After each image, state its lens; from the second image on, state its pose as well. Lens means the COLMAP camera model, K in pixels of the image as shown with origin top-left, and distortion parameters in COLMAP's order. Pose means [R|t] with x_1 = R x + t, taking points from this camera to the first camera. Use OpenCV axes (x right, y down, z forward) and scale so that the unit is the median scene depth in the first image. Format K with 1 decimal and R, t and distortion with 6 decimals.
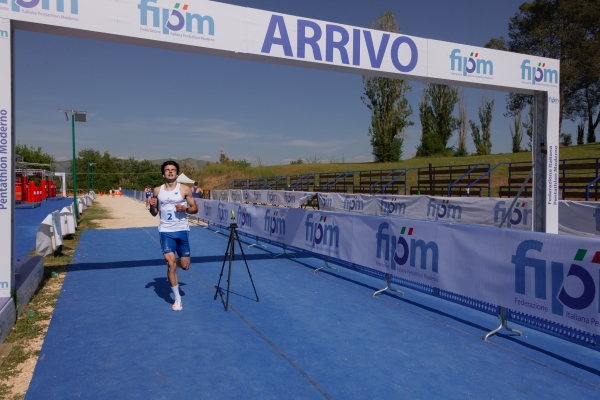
lens RADIAL K [[471.7, 0, 296.1], [0, 471.7, 179.8], [0, 0, 1]] dist [0.030598, -0.006431]
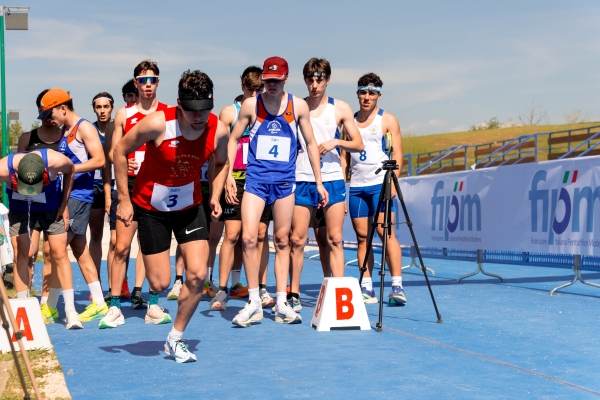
lens RADIAL K [[1167.6, 0, 300.1], [0, 1167.6, 234.7], [0, 0, 1]] dist [-0.046640, -0.010767]
pose [[0.986918, -0.026926, -0.158961, -0.020688], [0.034808, 0.998288, 0.047008, 0.072715], [0.157423, -0.051926, 0.986165, -0.133336]]
